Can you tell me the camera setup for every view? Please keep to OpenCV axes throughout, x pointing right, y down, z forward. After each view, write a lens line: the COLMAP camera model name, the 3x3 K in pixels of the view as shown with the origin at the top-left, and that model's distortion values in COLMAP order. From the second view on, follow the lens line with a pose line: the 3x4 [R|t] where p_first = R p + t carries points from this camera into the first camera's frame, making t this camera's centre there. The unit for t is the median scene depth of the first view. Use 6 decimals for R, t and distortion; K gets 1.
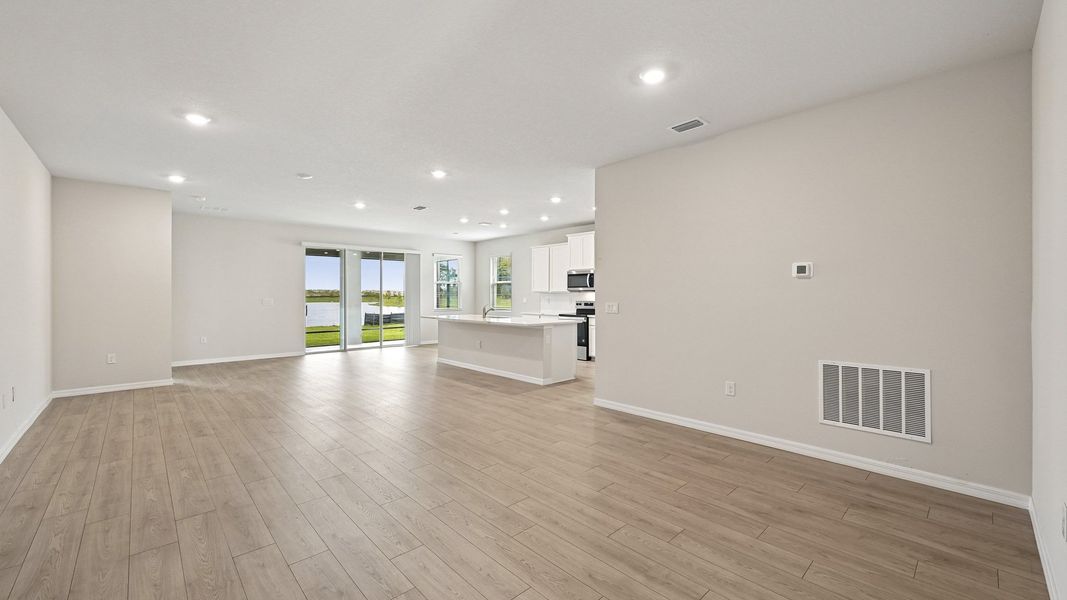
lens RADIAL K [[424.2, 0, 535.1], [0, 424.2, 294.8], [0, 0, 1]] dist [0.000841, 0.000141]
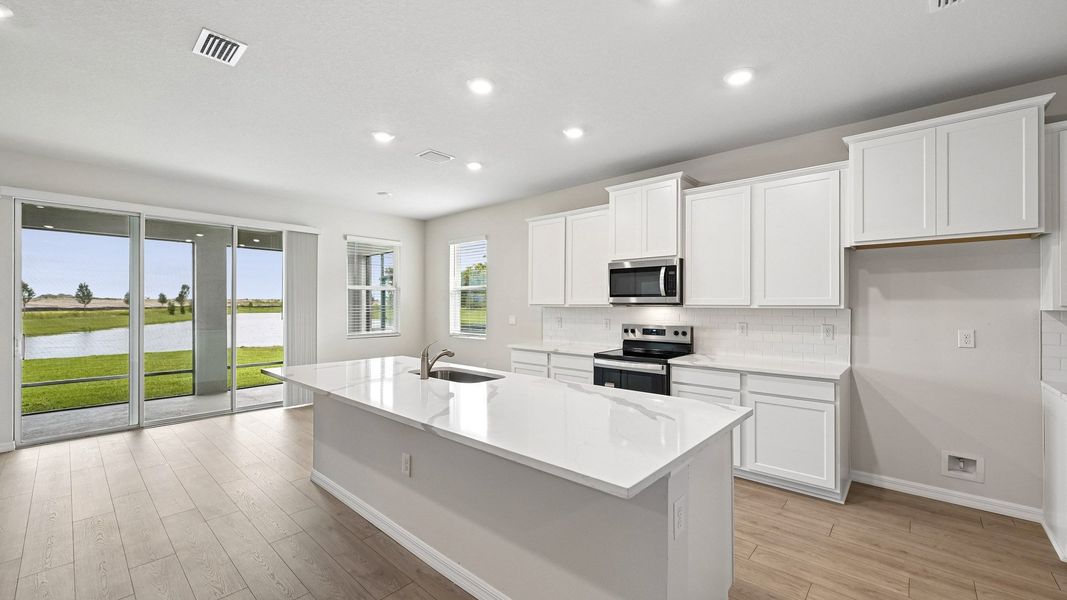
lens RADIAL K [[424.2, 0, 533.5], [0, 424.2, 303.5], [0, 0, 1]] dist [0.000841, 0.000141]
pose [[0.996949, 0.002256, 0.078029, -0.048998], [-0.002062, 0.999995, -0.002568, -0.008503], [-0.078034, 0.002399, 0.996948, 0.552841]]
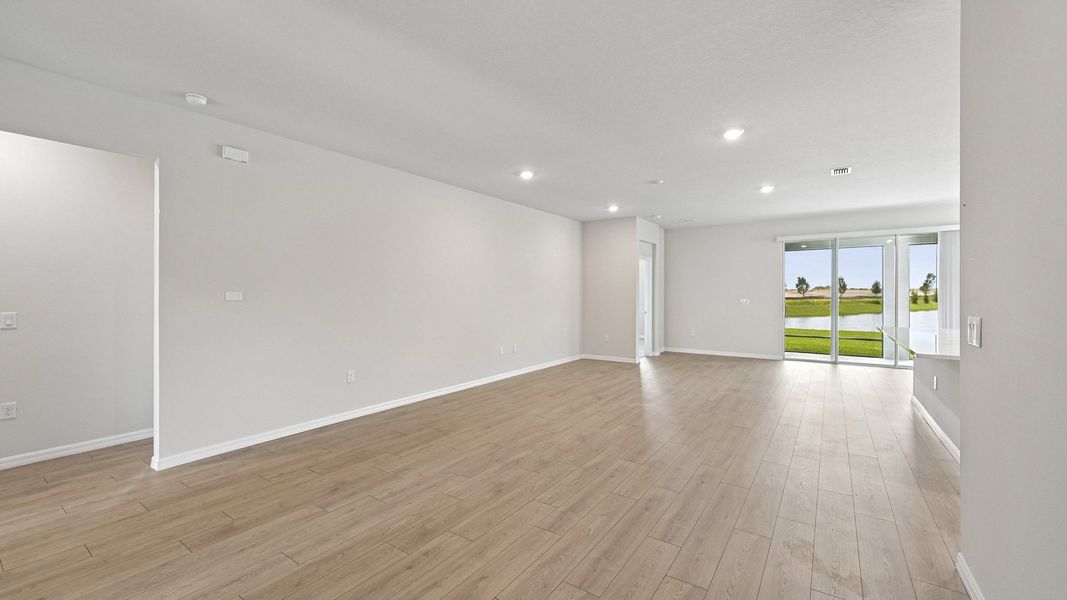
lens RADIAL K [[424.2, 0, 536.3], [0, 424.2, 301.9], [0, 0, 1]] dist [0.000841, 0.000141]
pose [[0.205333, 0.016756, -0.978549, 0.261169], [0.002789, 0.999839, 0.017706, -0.001893], [0.978688, -0.006364, 0.205253, 0.305578]]
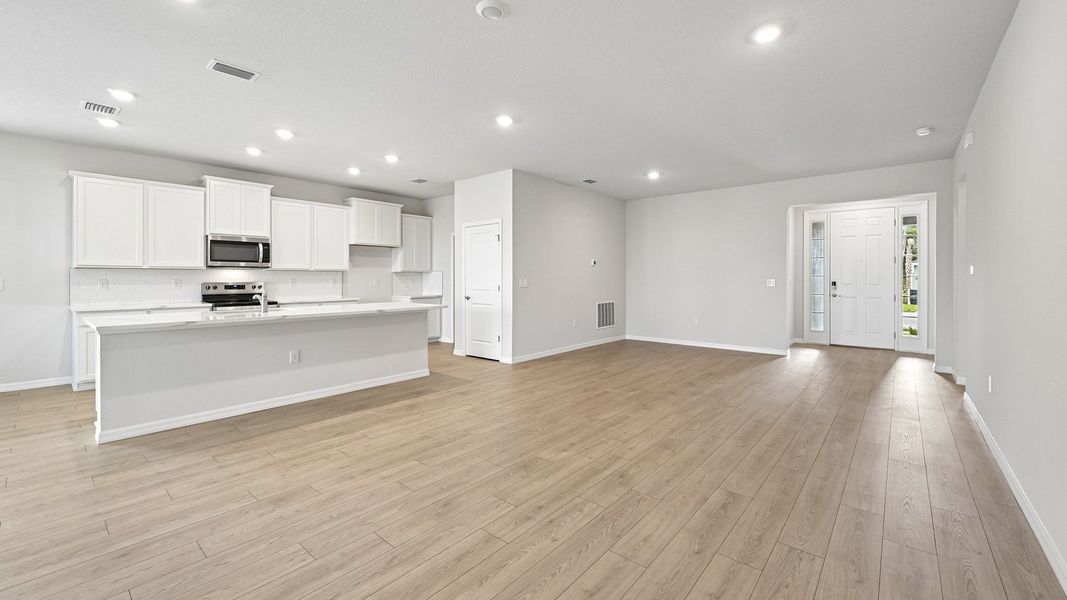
lens RADIAL K [[424.2, 0, 536.2], [0, 424.2, 278.9], [0, 0, 1]] dist [0.000841, 0.000141]
pose [[-0.106264, -0.004481, 0.994328, -0.624194], [-0.000315, 0.999990, 0.004473, 0.006599], [-0.994338, 0.000162, -0.106264, 0.617350]]
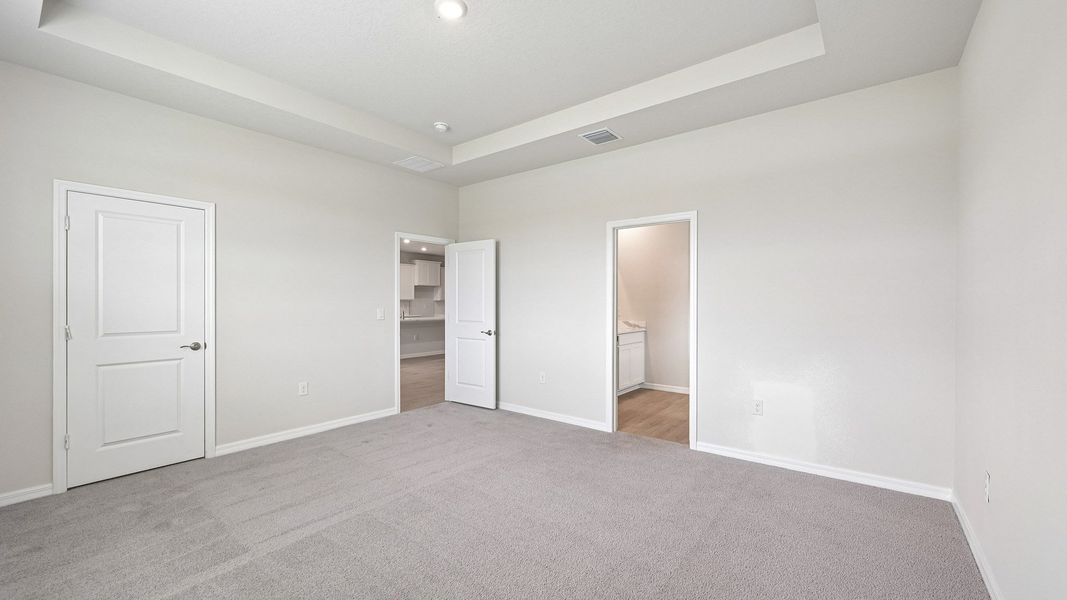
lens RADIAL K [[424.2, 0, 532.4], [0, 424.2, 304.8], [0, 0, 1]] dist [0.000841, 0.000141]
pose [[-0.154701, -0.002750, 0.987958, -1.313874], [-0.003740, 0.999991, 0.002197, 0.006364], [-0.987954, -0.003355, -0.154710, 0.713531]]
